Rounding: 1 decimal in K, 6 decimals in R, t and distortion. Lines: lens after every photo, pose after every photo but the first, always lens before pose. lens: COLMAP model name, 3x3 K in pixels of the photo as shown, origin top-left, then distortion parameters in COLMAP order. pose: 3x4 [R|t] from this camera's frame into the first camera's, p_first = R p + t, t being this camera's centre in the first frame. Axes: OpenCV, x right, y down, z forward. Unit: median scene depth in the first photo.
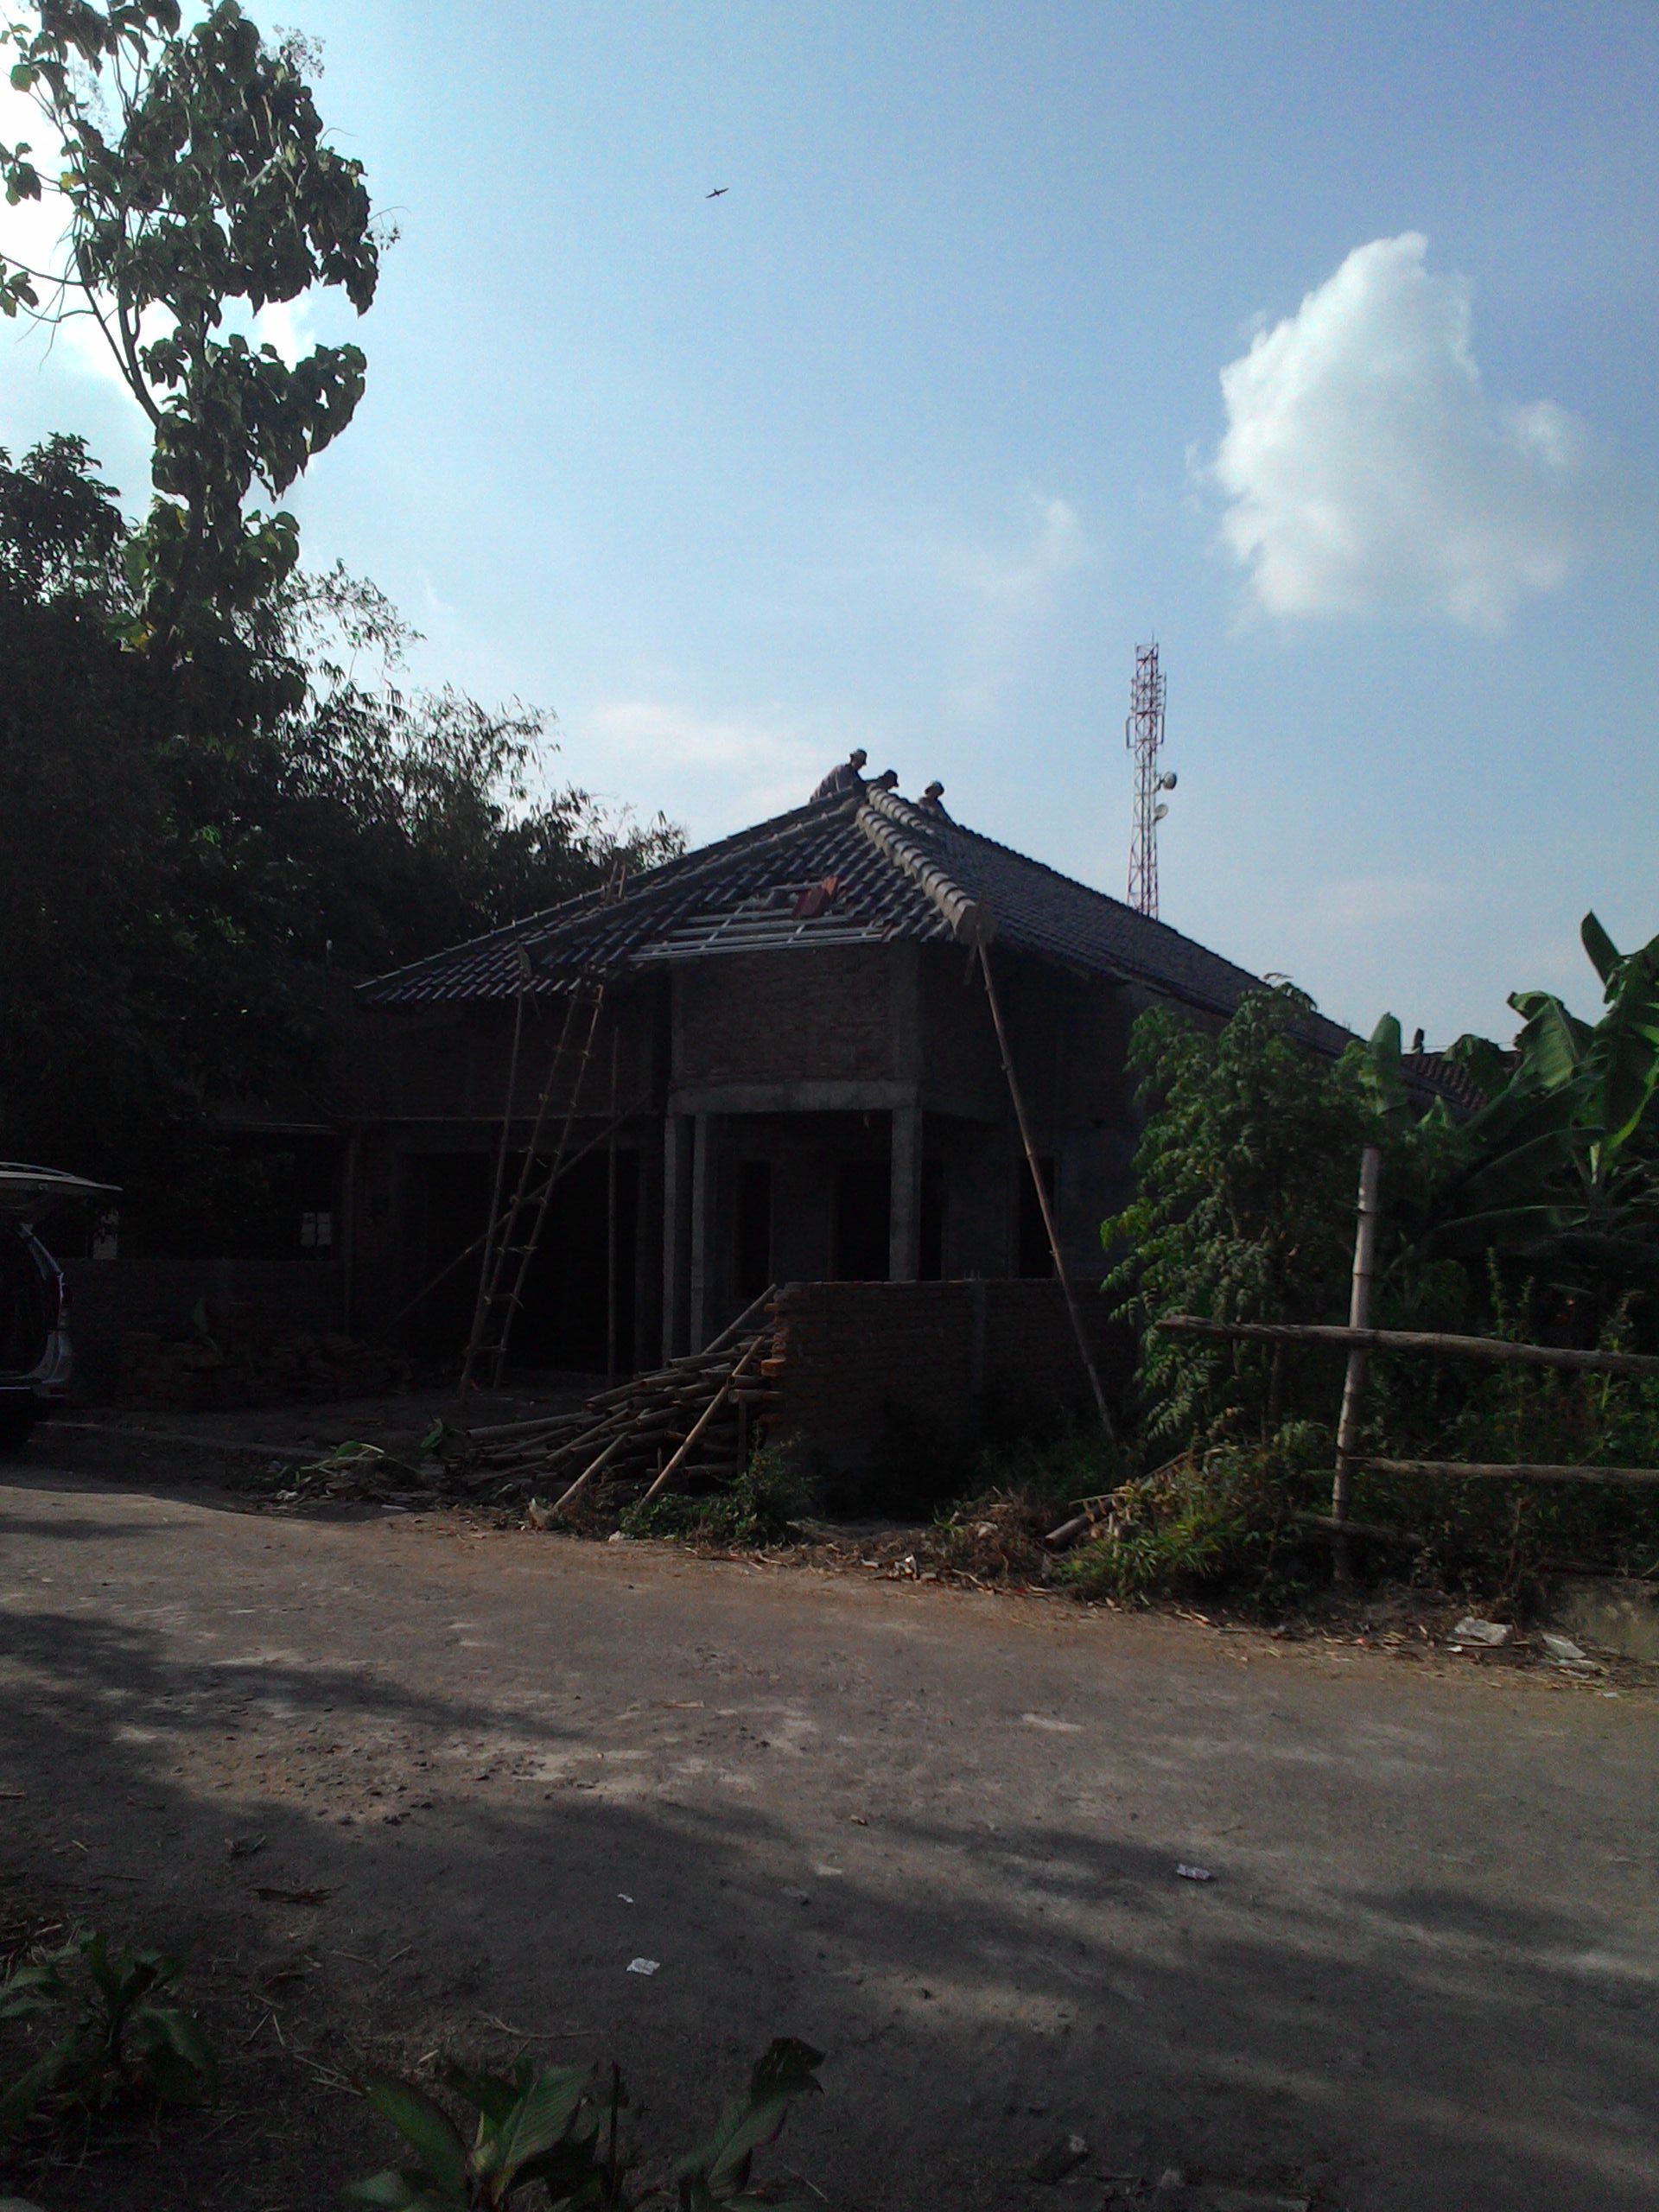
lens RADIAL K [[1828.3, 0, 829.5], [0, 1828.3, 1106.0], [0, 0, 1]] dist [0.065194, -0.114720]
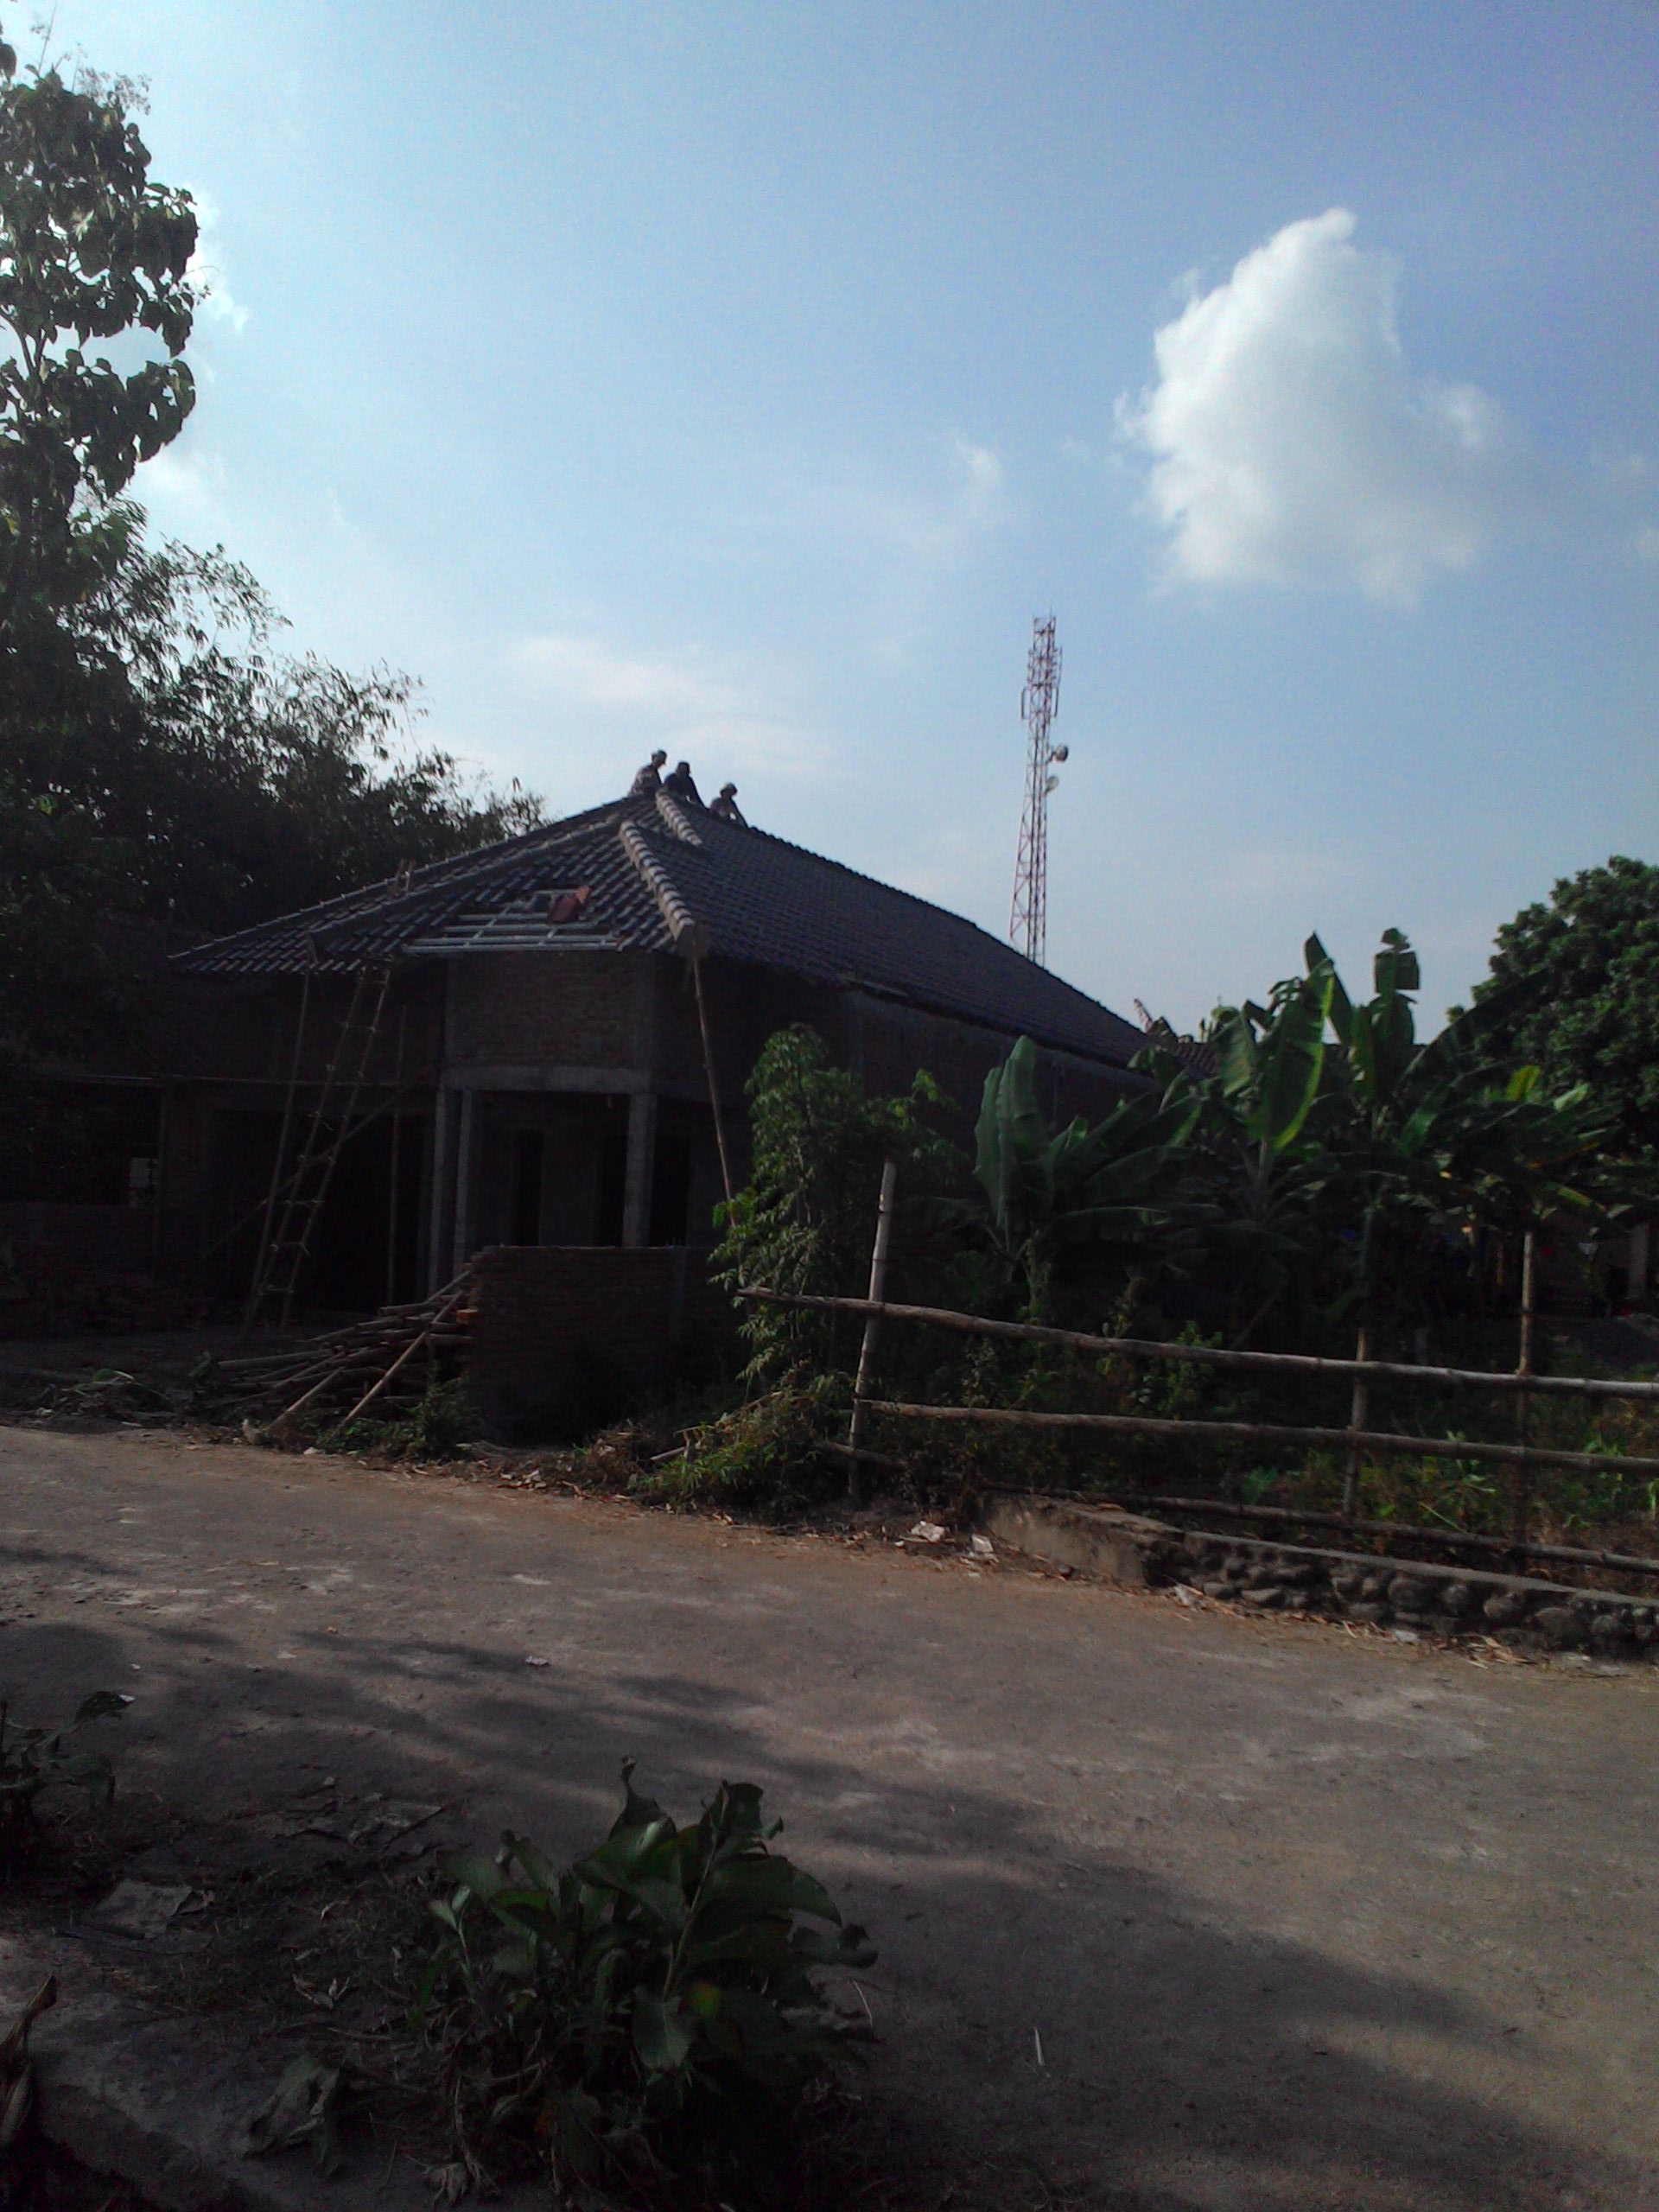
lens RADIAL K [[1831.8, 0, 829.5], [0, 1831.8, 1106.0], [0, 0, 1]] dist [0.076511, -0.069263]
pose [[0.998008, 0.038197, 0.050202, 0.099521], [-0.039558, 0.998868, 0.026405, -0.025271], [-0.049137, -0.028338, 0.998390, -0.146584]]
